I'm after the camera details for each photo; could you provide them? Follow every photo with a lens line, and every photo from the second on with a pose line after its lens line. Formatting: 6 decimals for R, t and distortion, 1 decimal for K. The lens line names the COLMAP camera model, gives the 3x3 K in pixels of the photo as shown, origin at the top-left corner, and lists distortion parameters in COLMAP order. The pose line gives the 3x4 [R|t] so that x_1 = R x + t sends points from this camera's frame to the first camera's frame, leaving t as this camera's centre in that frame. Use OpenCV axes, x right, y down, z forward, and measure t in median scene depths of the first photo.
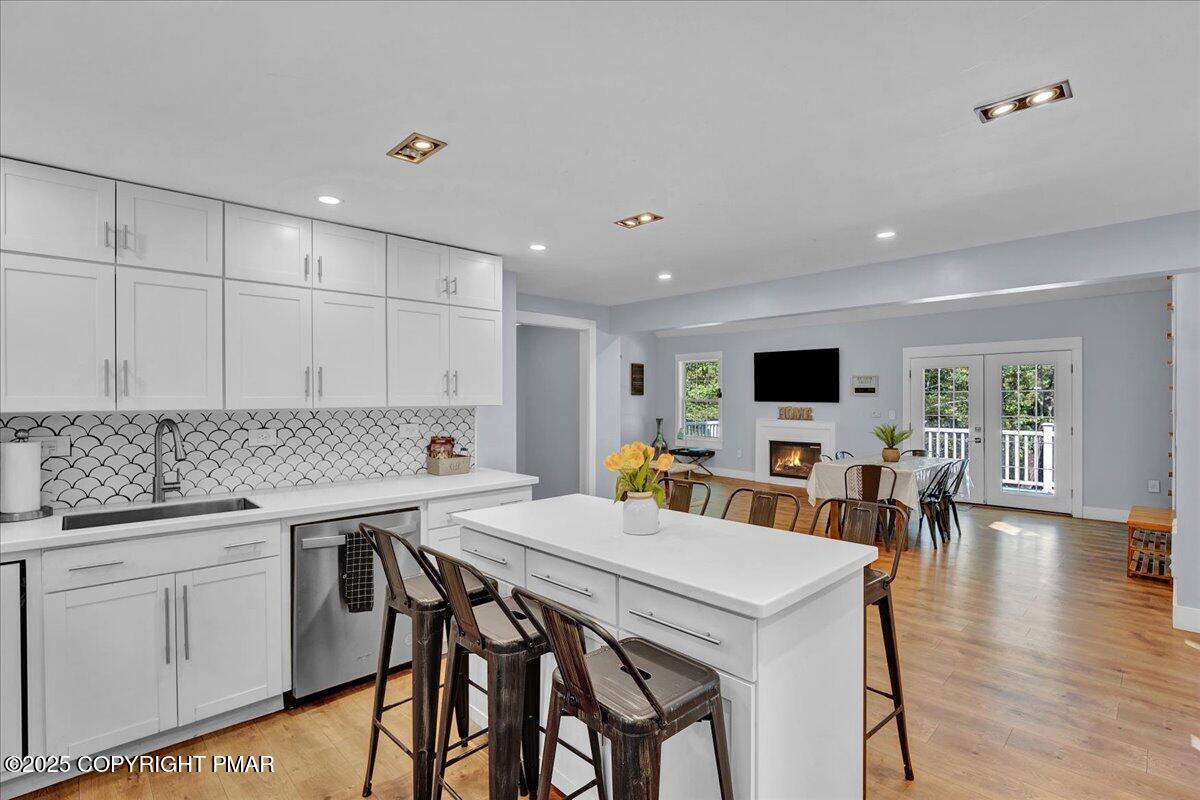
lens RADIAL K [[580.0, 0, 600.2], [0, 580.0, 401.0], [0, 0, 1]] dist [-0.000286, -0.000013]
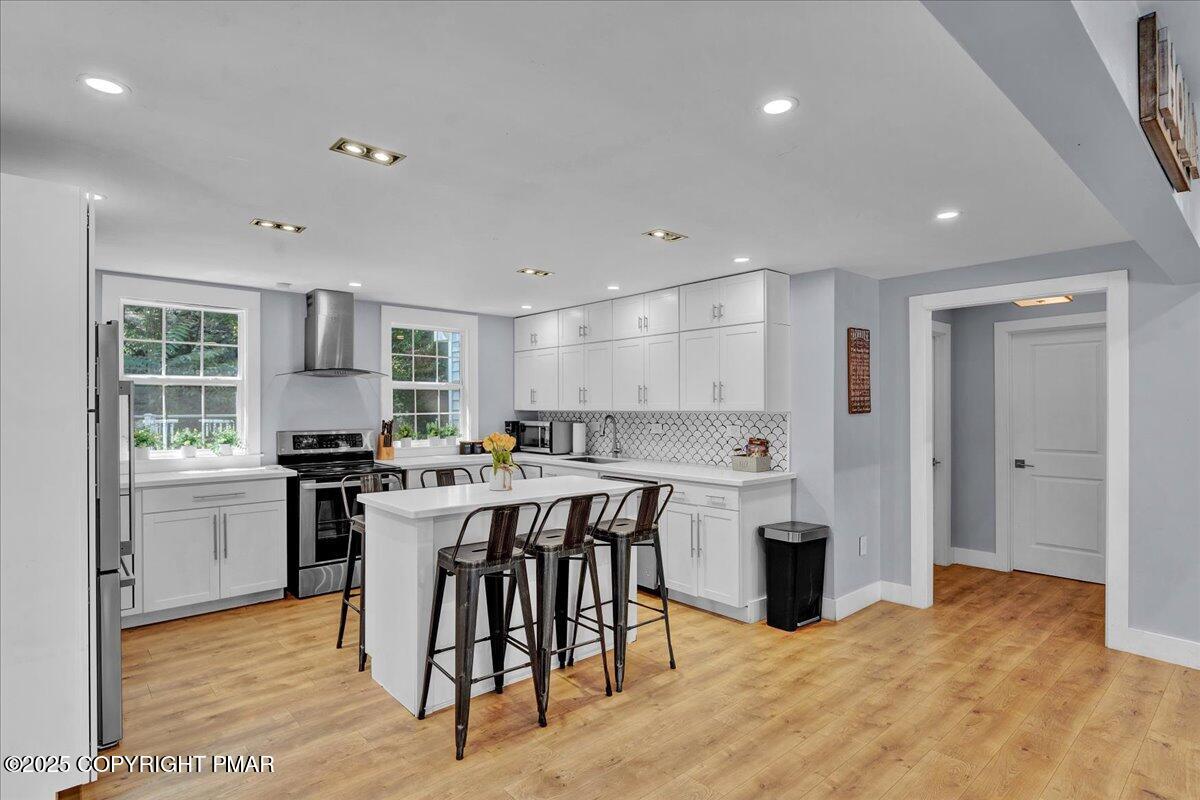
lens RADIAL K [[610.4, 0, 600.1], [0, 610.4, 402.7], [0, 0, 1]] dist [-0.000110, 0.000003]
pose [[-0.039082, -0.001407, -0.999235, 1.041629], [-0.001304, 0.999998, -0.001357, -0.007072], [0.999235, 0.001250, -0.039084, 0.823695]]
